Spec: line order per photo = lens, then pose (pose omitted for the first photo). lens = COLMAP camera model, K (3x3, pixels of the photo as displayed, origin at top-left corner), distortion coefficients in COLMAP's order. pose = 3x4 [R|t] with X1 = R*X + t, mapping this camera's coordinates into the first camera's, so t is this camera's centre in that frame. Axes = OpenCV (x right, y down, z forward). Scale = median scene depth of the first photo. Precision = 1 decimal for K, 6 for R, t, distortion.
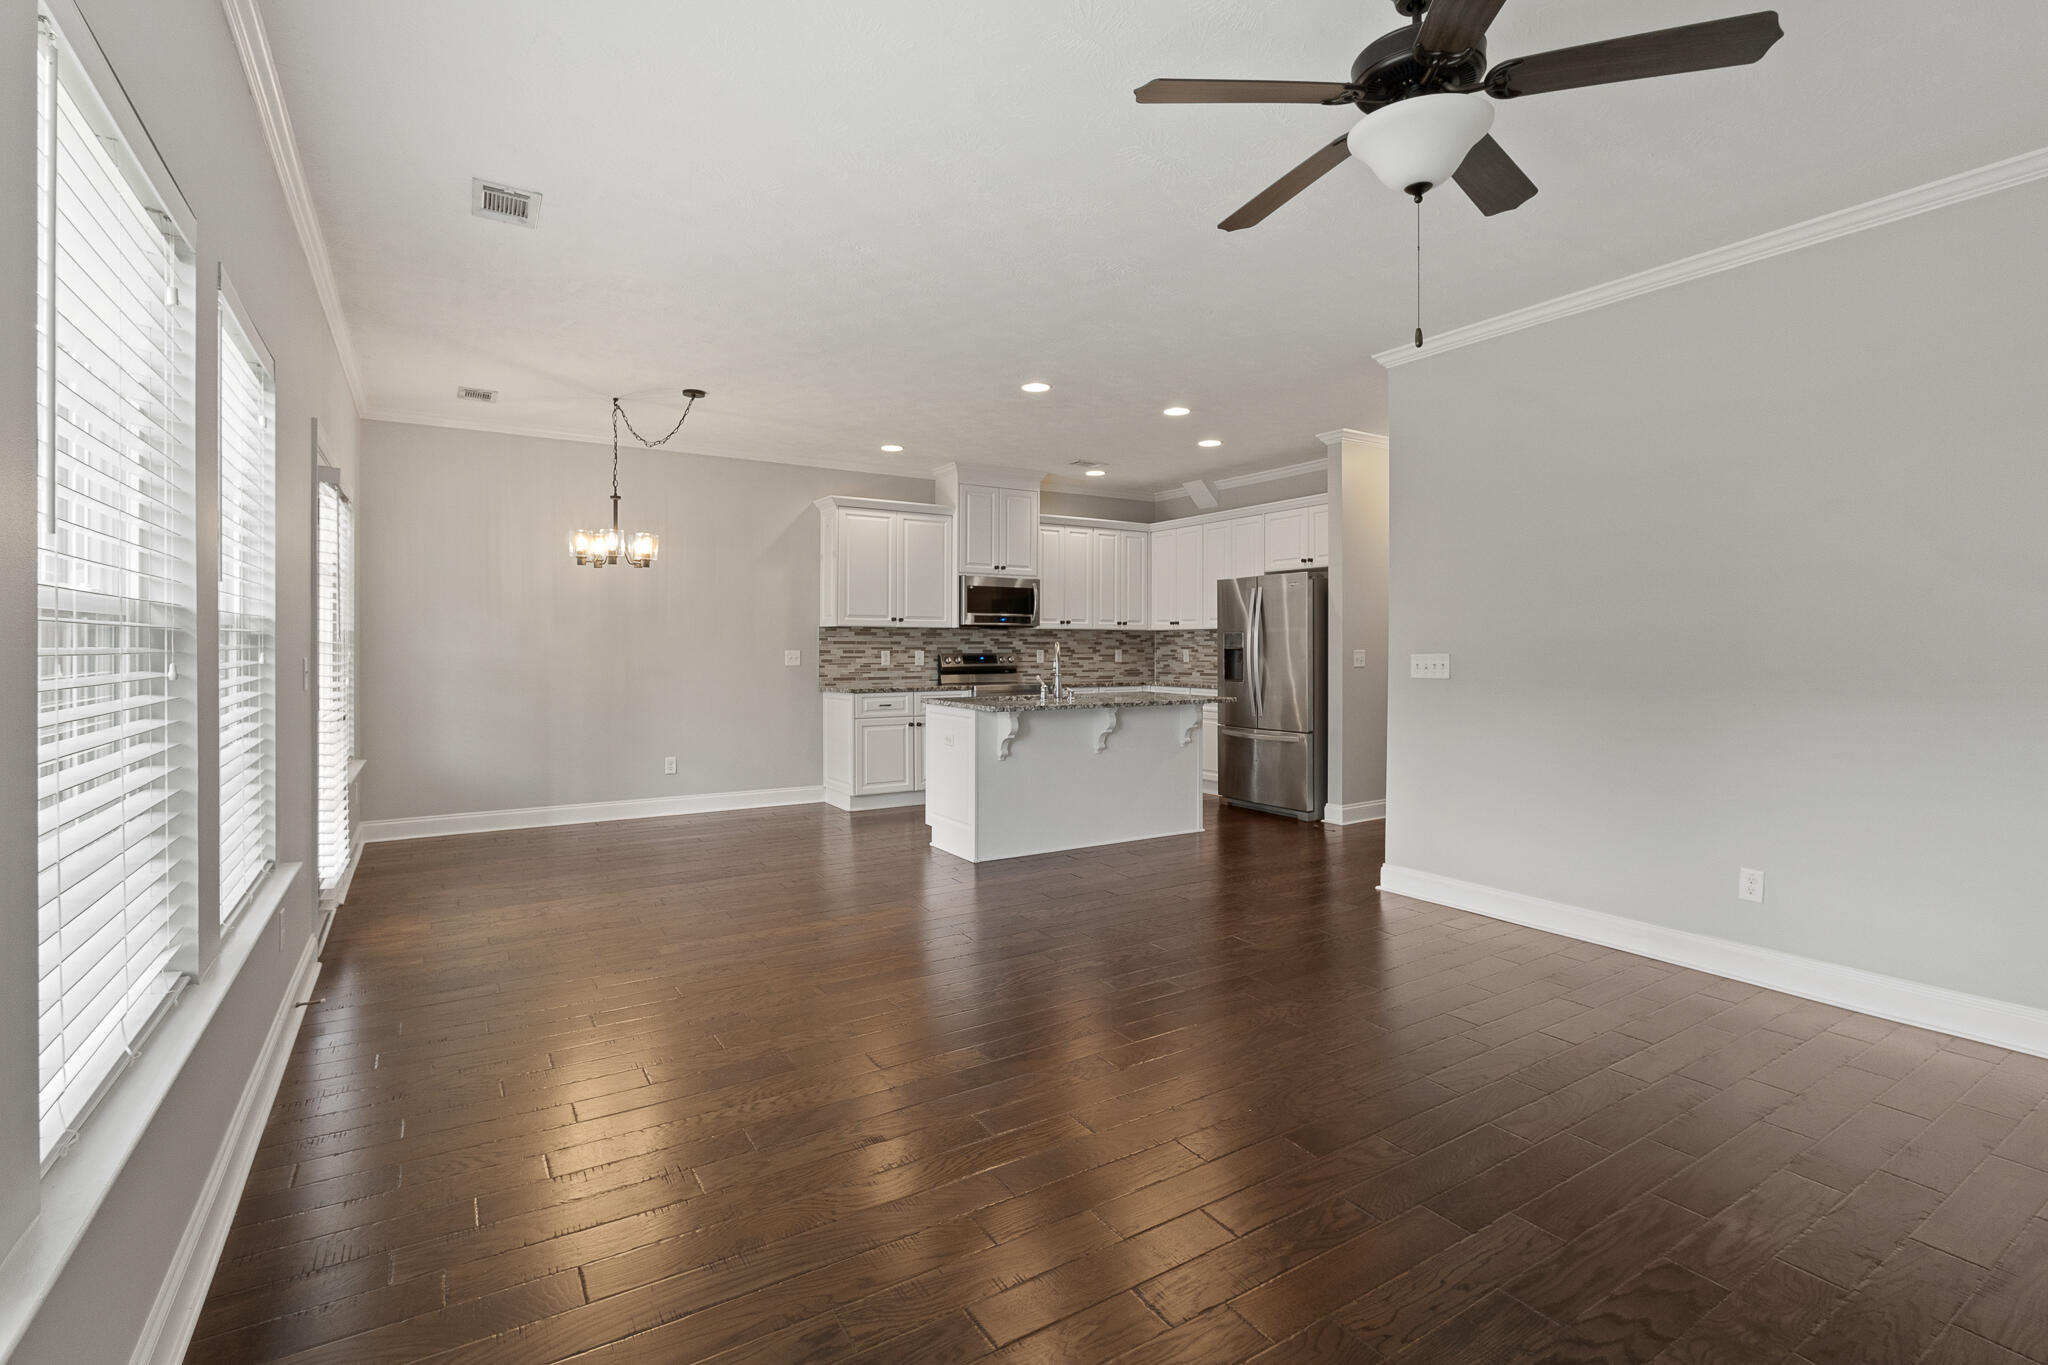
lens RADIAL K [[937.9, 0, 1027.8], [0, 937.9, 667.5], [0, 0, 1]] dist [-0.009321, 0.000430]
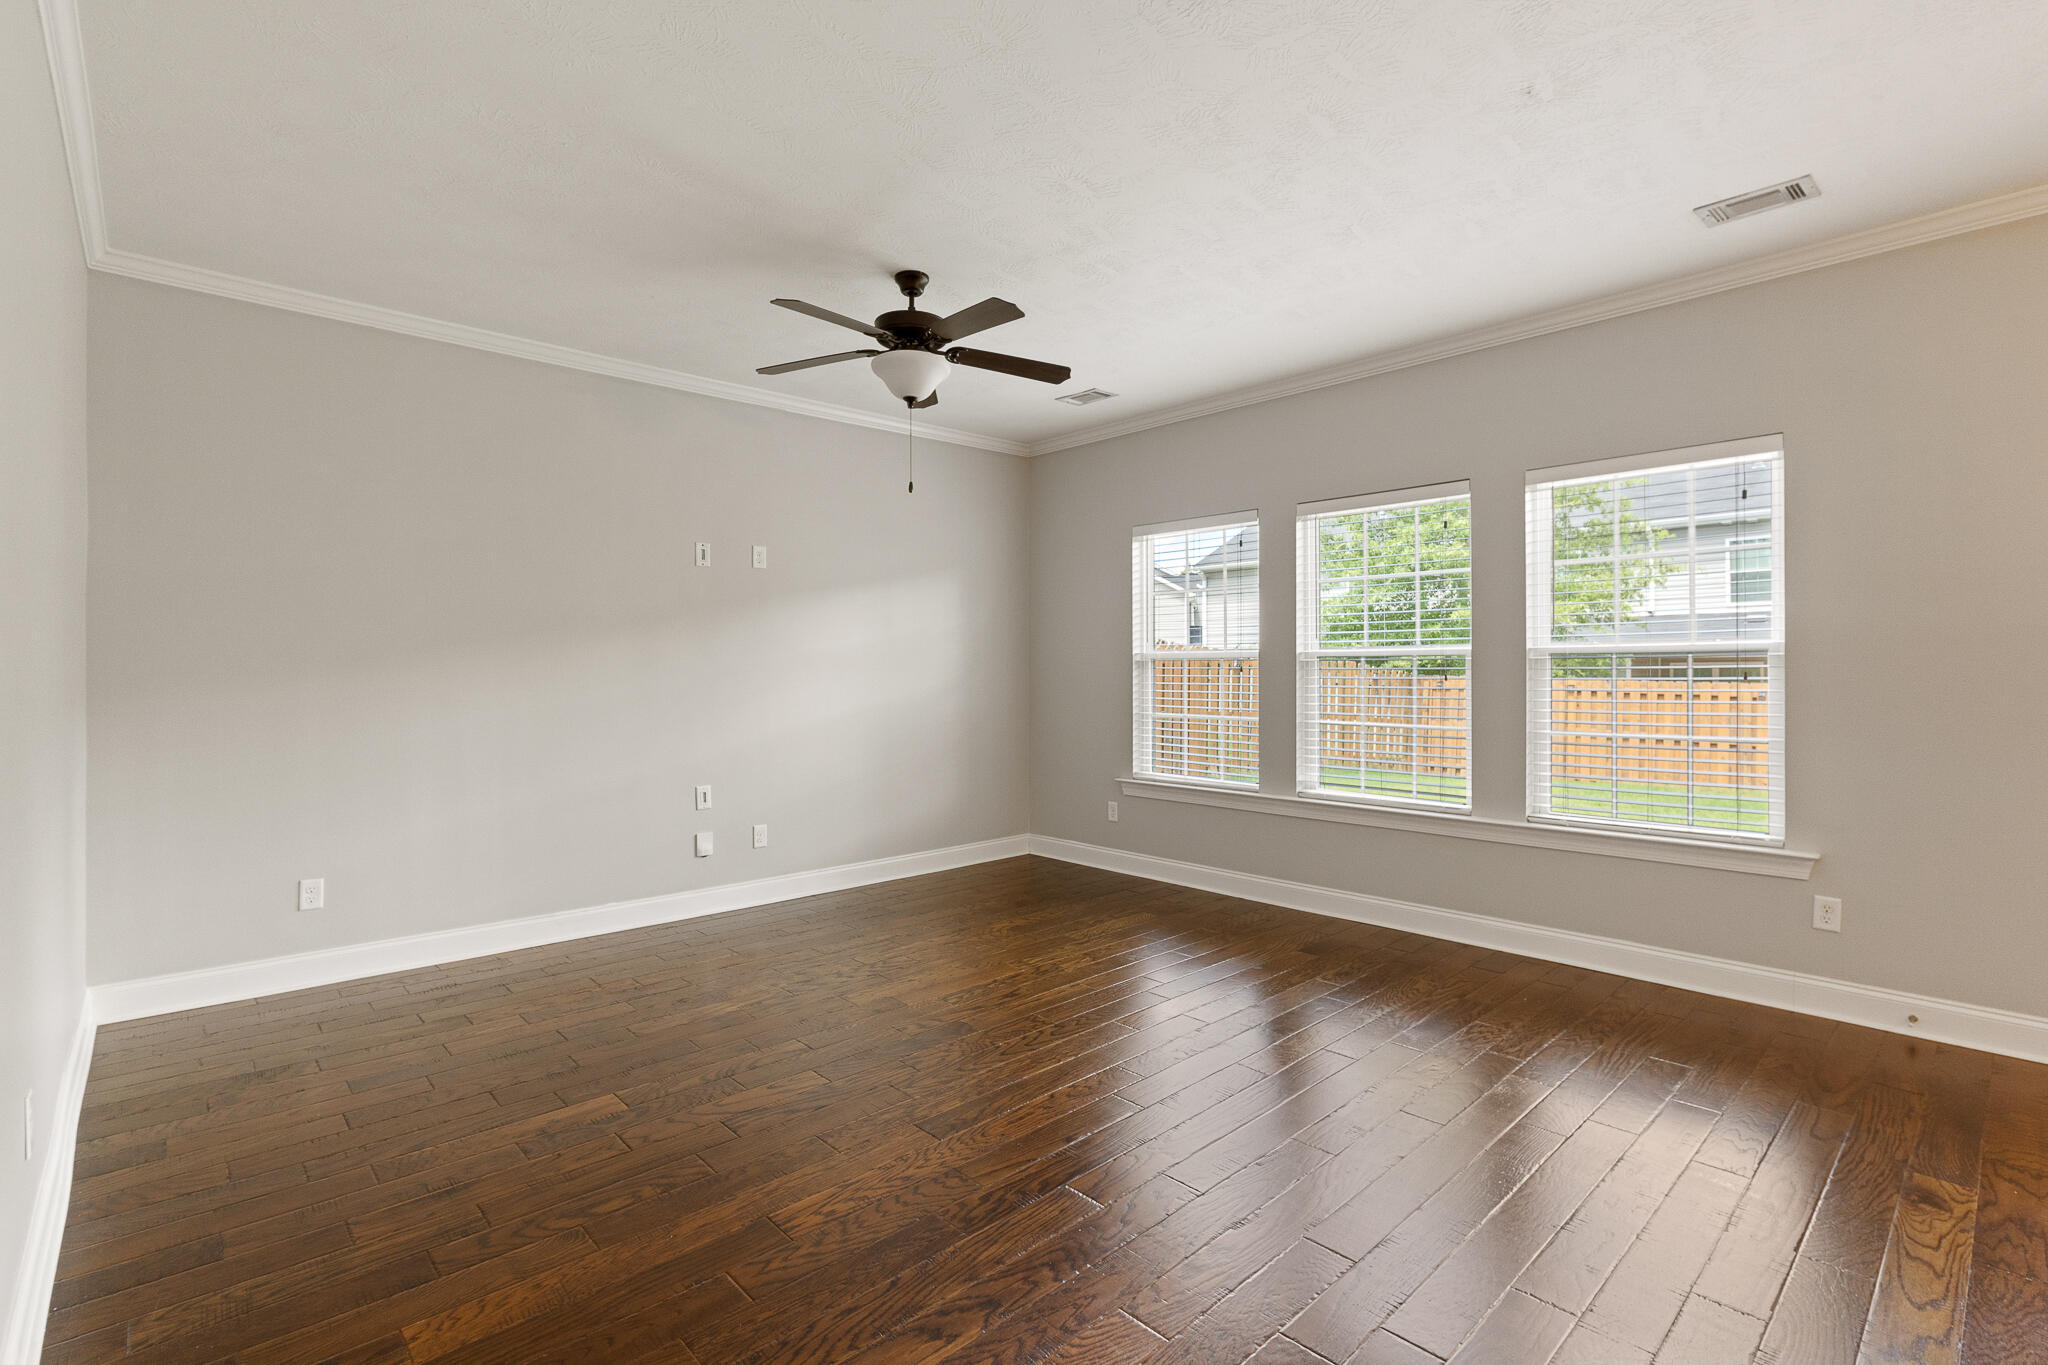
lens RADIAL K [[937.9, 0, 1027.8], [0, 937.9, 667.5], [0, 0, 1]] dist [-0.009321, 0.000430]
pose [[-0.983139, -0.002945, -0.182838, 0.421053], [-0.004493, 0.999957, 0.008055, -0.023189], [0.182806, 0.008740, -0.983110, 2.157666]]
